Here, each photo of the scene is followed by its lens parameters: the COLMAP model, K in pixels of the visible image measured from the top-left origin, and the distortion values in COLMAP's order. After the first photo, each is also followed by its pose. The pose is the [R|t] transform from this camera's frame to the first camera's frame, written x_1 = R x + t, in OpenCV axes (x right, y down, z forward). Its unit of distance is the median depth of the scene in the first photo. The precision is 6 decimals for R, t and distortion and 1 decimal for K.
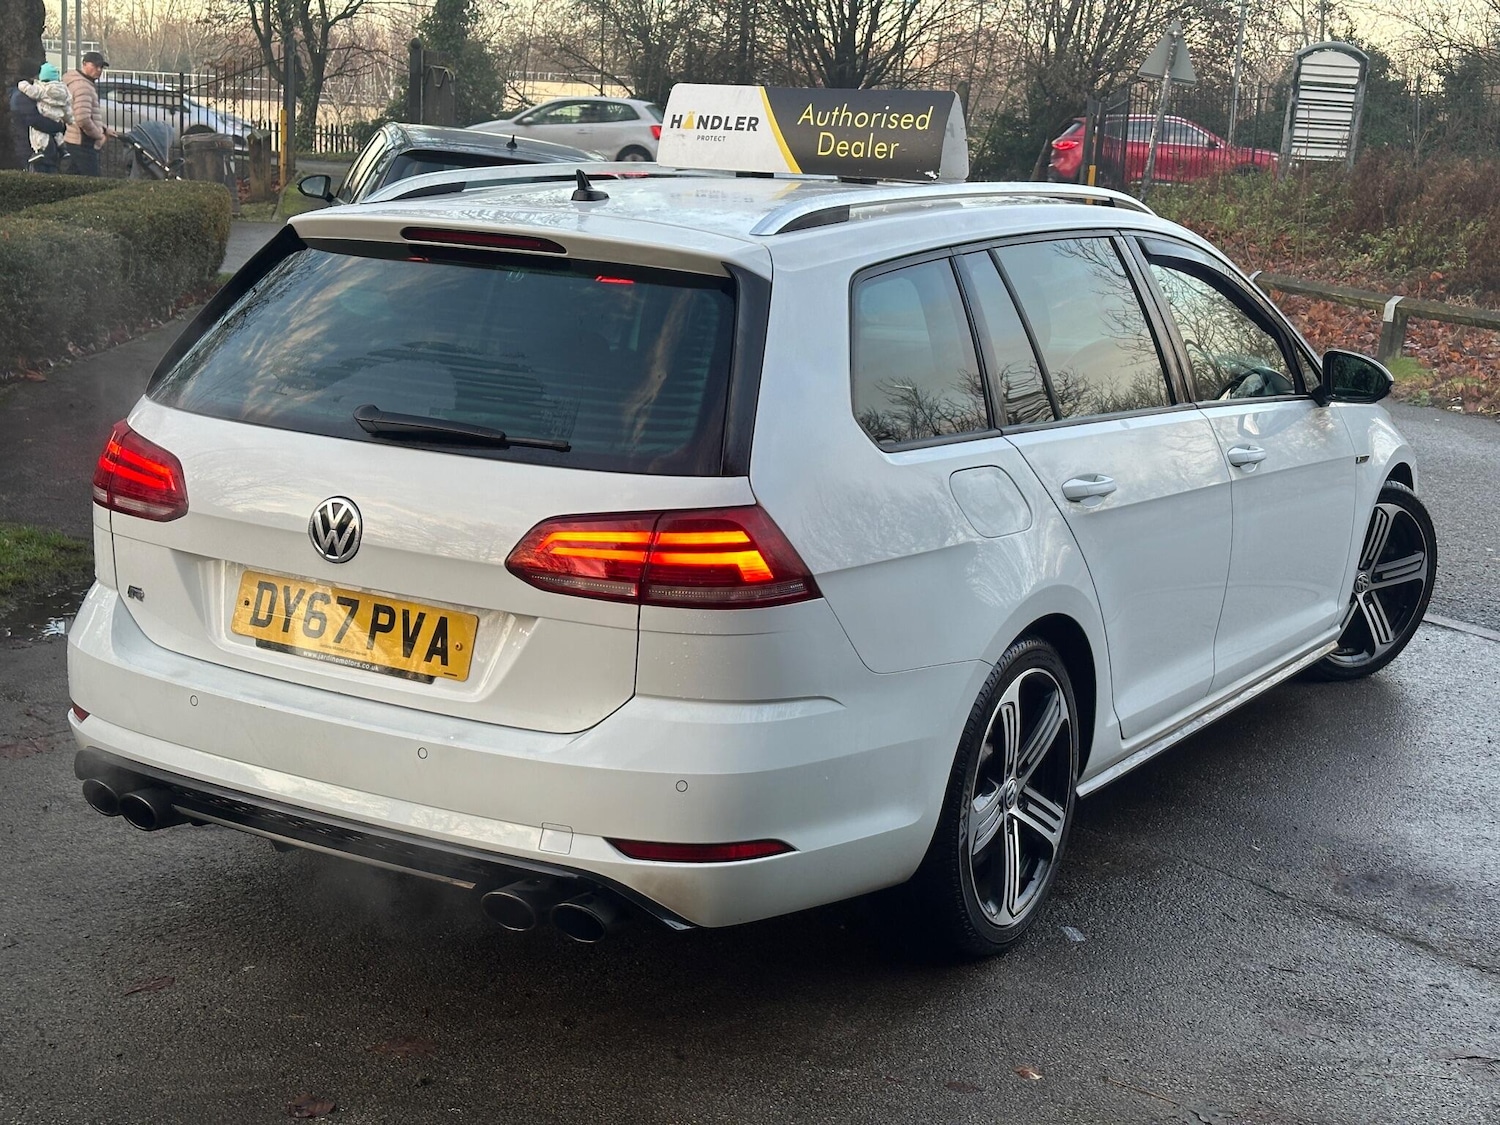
lens RADIAL K [[2111.8, 0, 684.3], [0, 2111.8, 564.3], [0, 0, 1]] dist [0.061676, 0.071953]
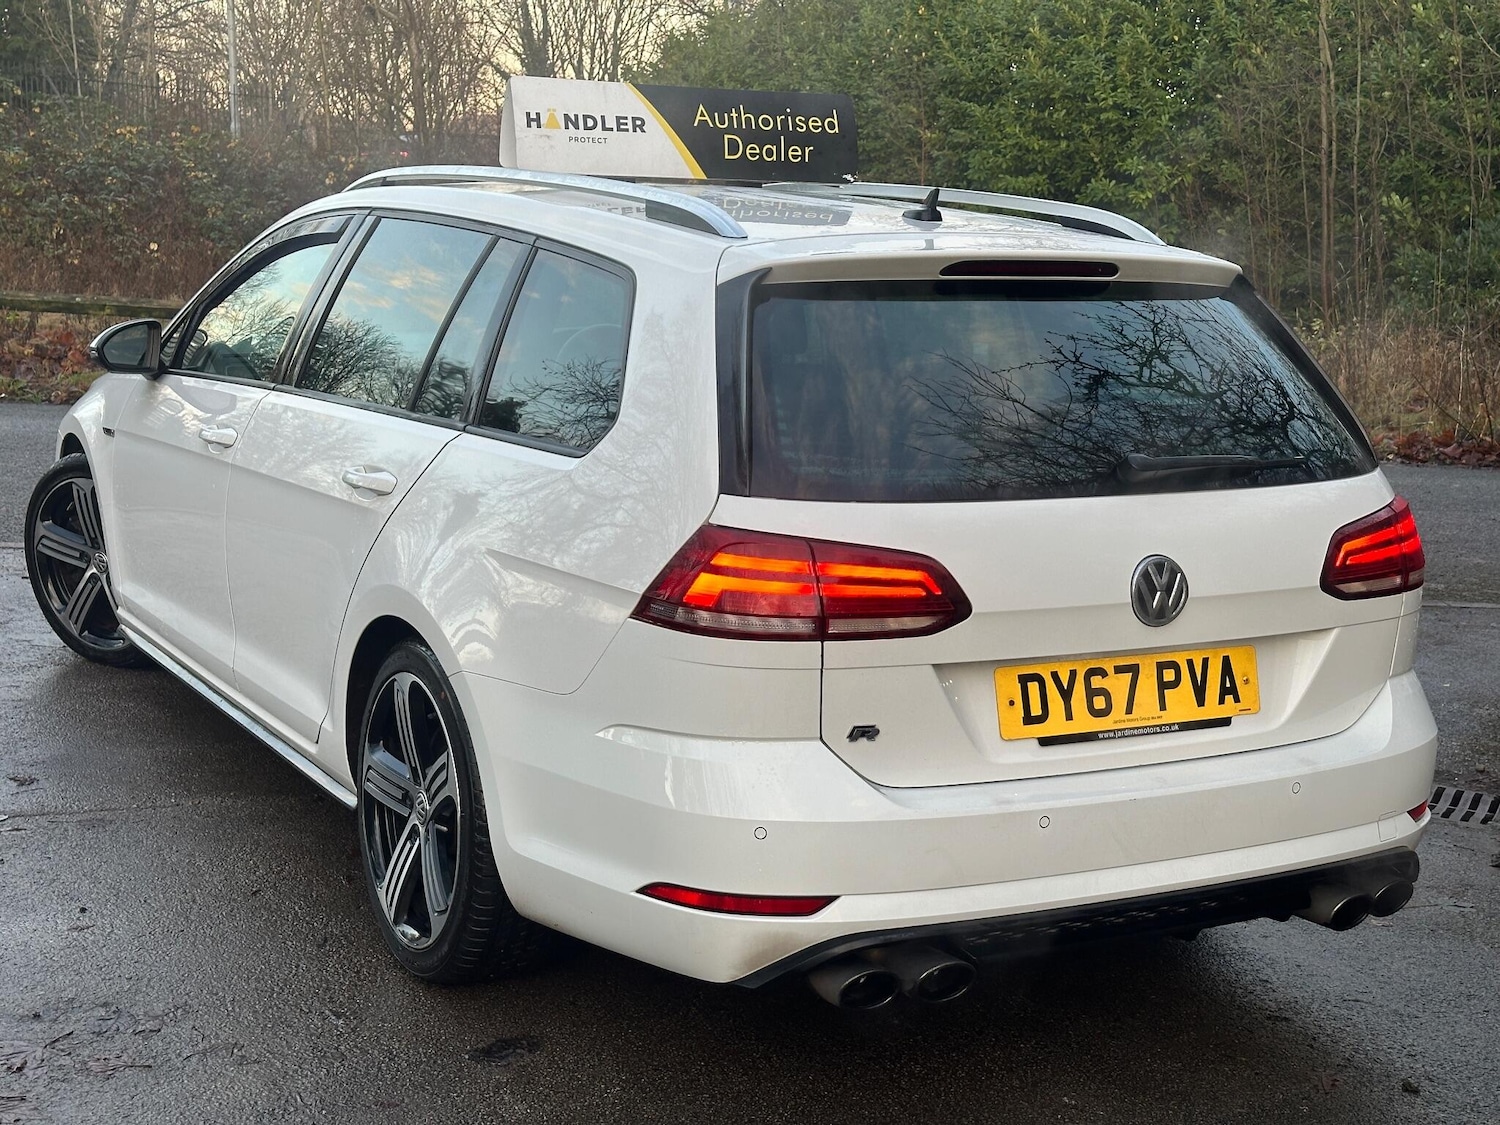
lens RADIAL K [[2106.7, 0, 677.9], [0, 2106.7, 580.0], [0, 0, 1]] dist [0.086598, -0.050600]
pose [[0.512336, -0.186909, 0.838198, -0.811983], [0.153810, 0.980217, 0.124564, -0.130911], [-0.844899, 0.065105, 0.530950, 0.529179]]
